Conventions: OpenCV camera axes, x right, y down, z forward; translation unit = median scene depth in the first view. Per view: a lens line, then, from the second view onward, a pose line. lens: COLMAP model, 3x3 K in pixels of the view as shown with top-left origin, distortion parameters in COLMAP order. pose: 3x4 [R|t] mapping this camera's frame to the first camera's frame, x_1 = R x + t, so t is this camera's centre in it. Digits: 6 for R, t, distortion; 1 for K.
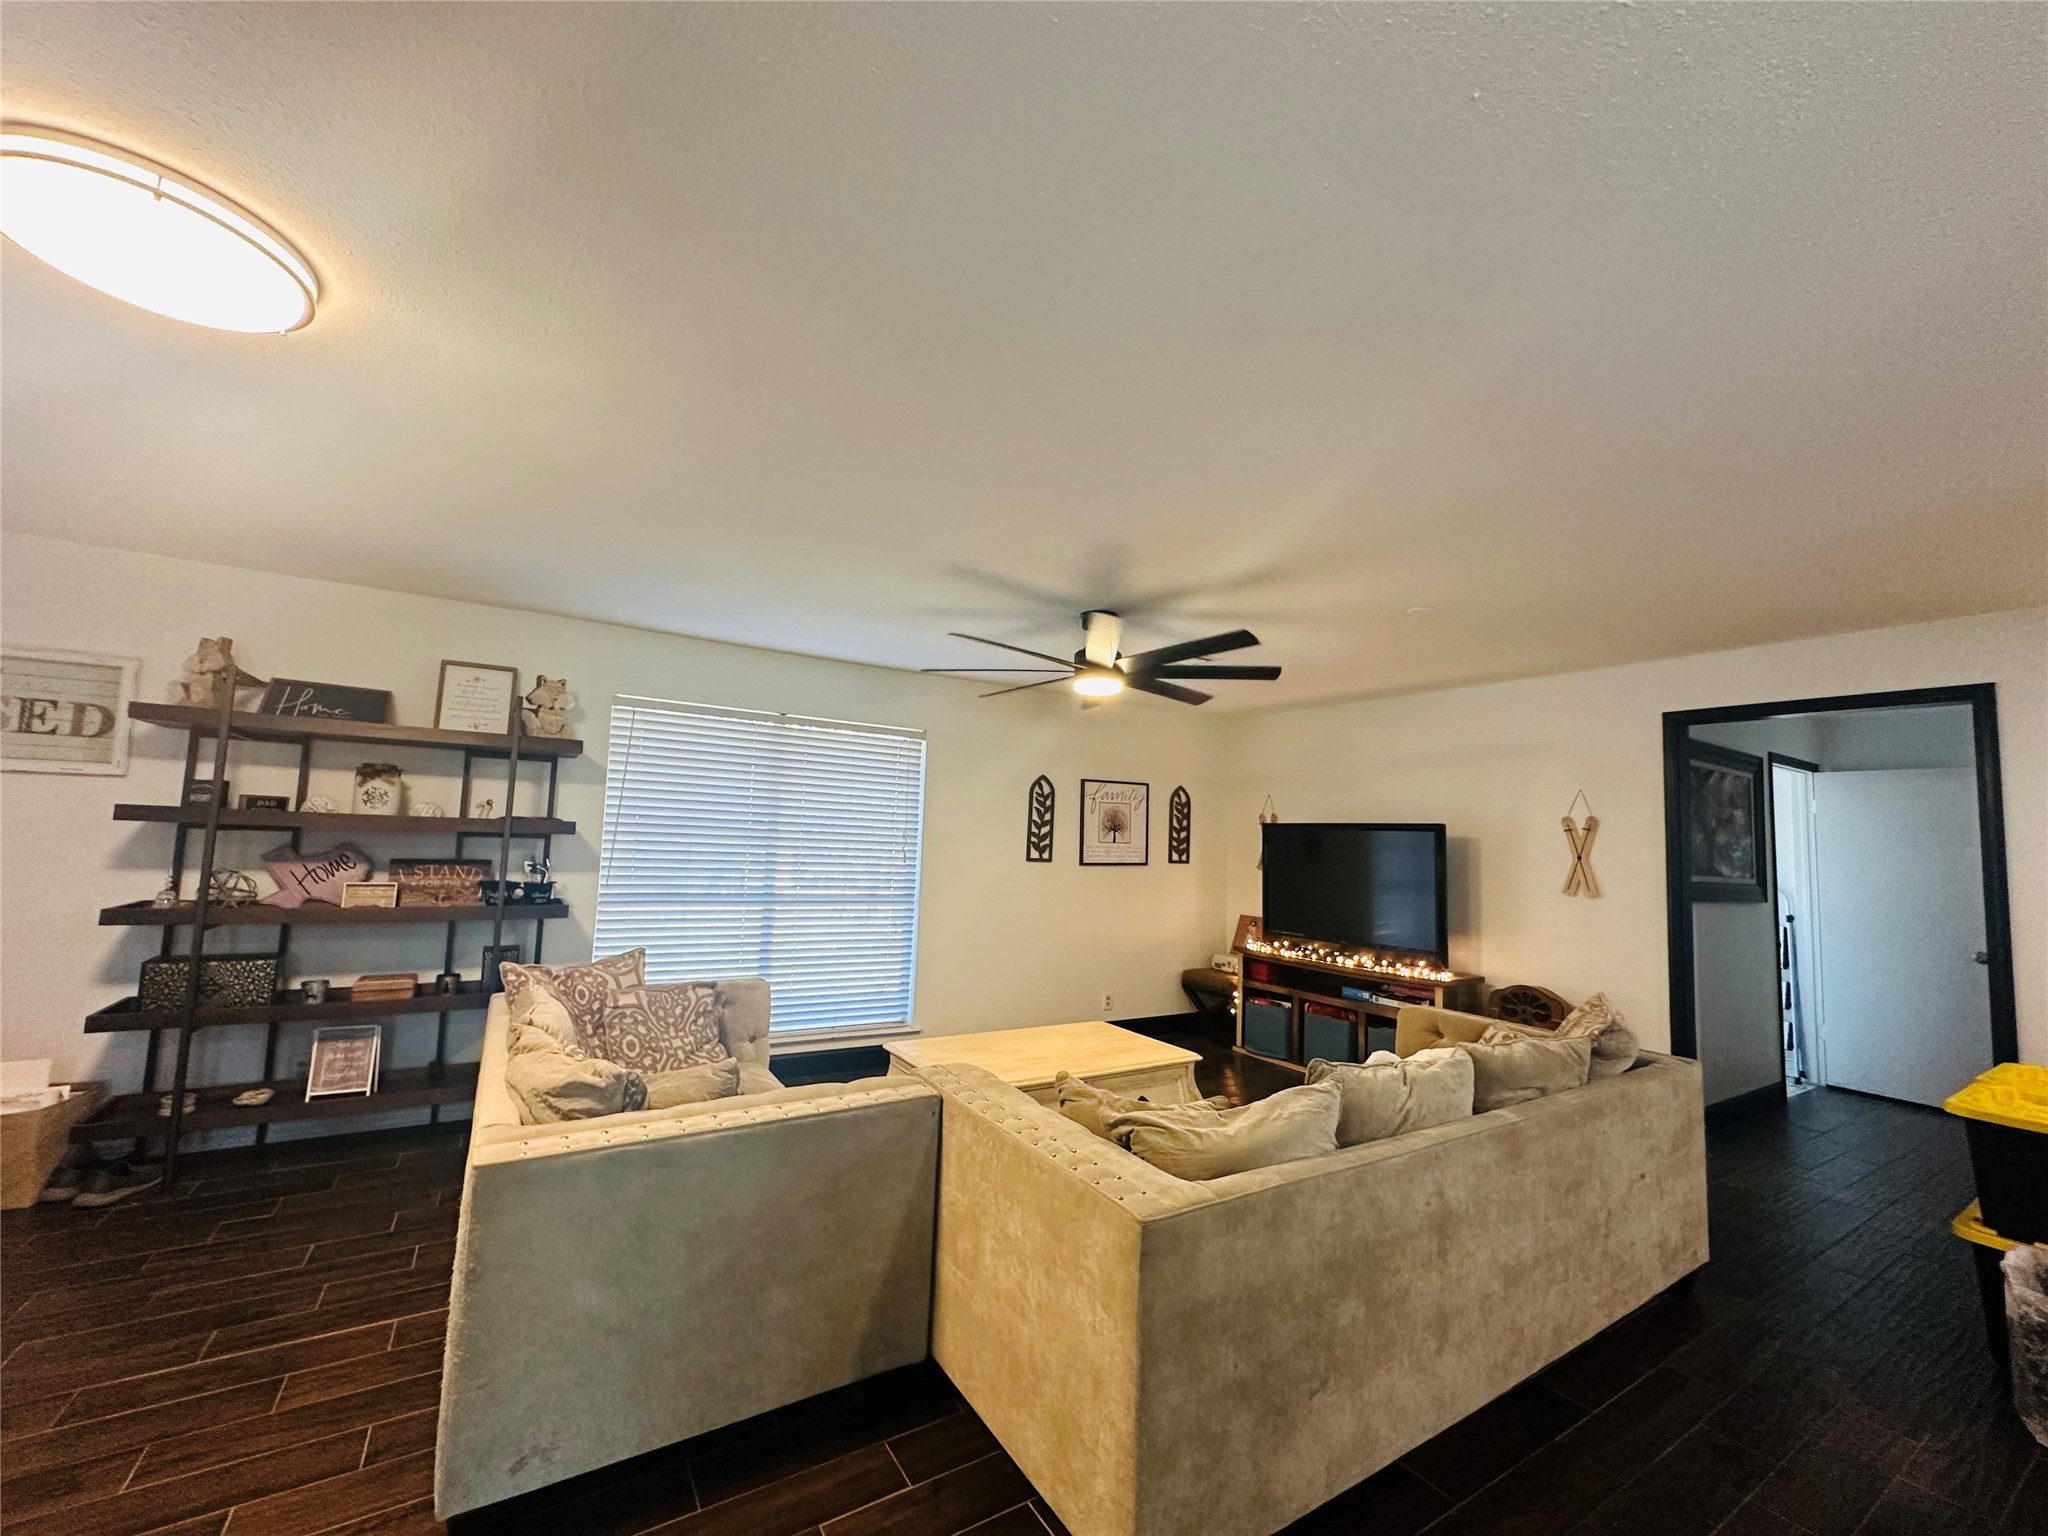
lens RADIAL K [[821.8, 0, 1018.6], [0, 821.8, 767.3], [0, 0, 1]] dist [-0.001560, 0.000237]
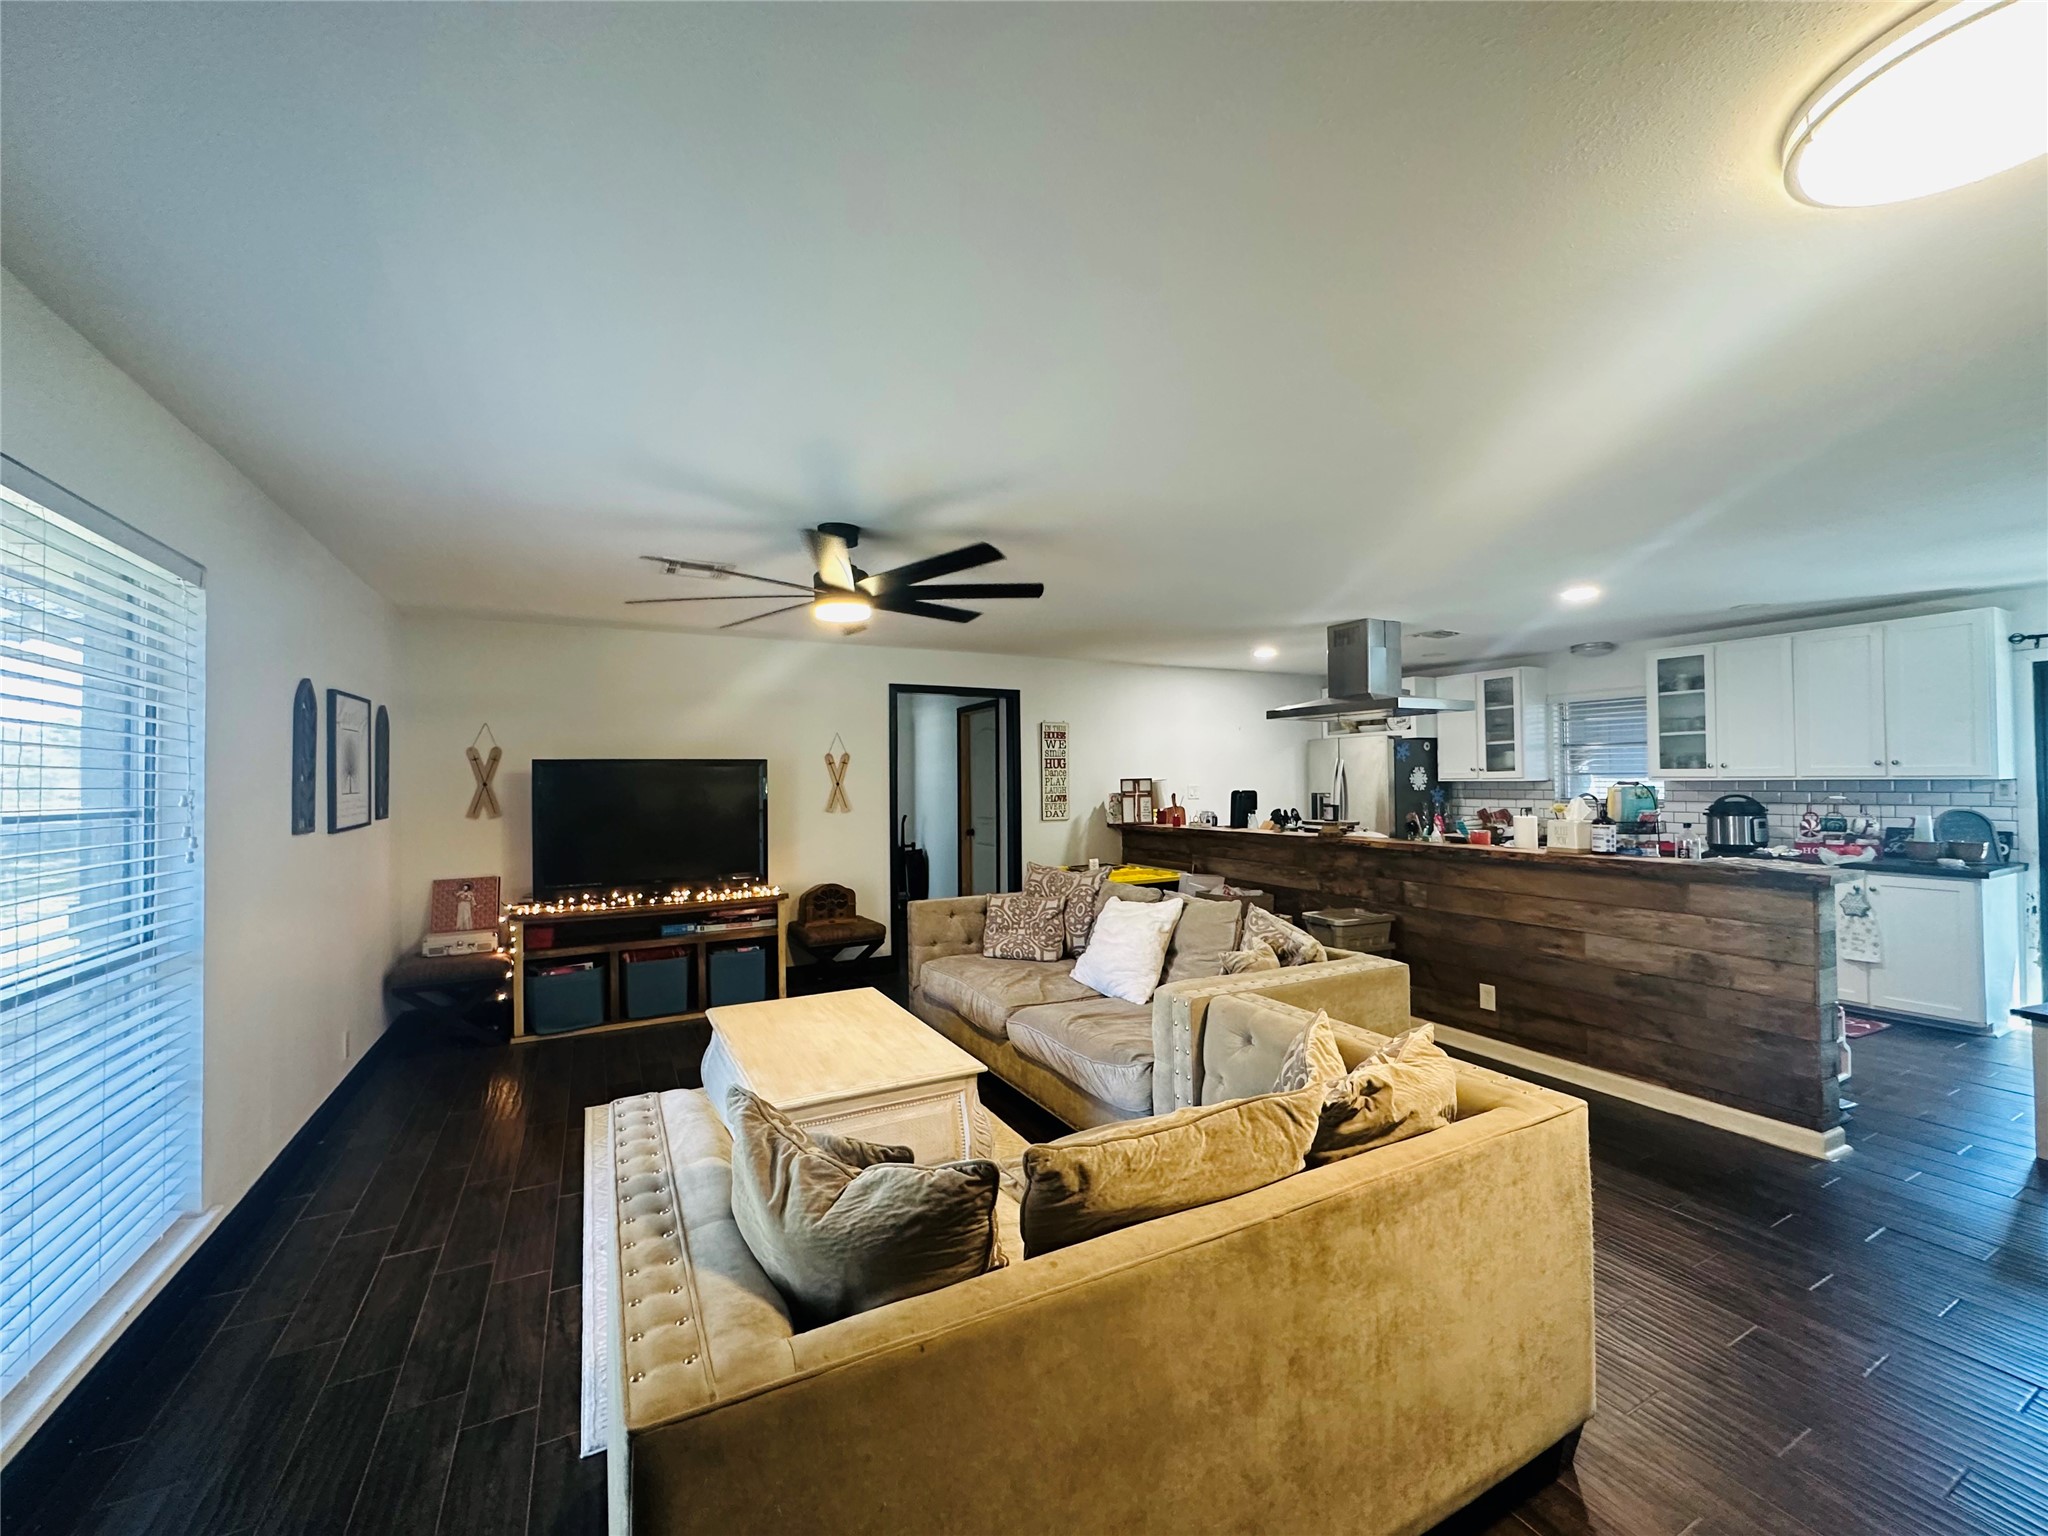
lens RADIAL K [[821.8, 0, 1021.4], [0, 821.8, 768.1], [0, 0, 1]] dist [-0.001560, 0.000237]
pose [[0.068319, -0.020518, 0.997452, -0.548368], [-0.069571, 0.997257, 0.025279, 0.025522], [-0.995235, -0.071121, 0.066705, 0.526802]]
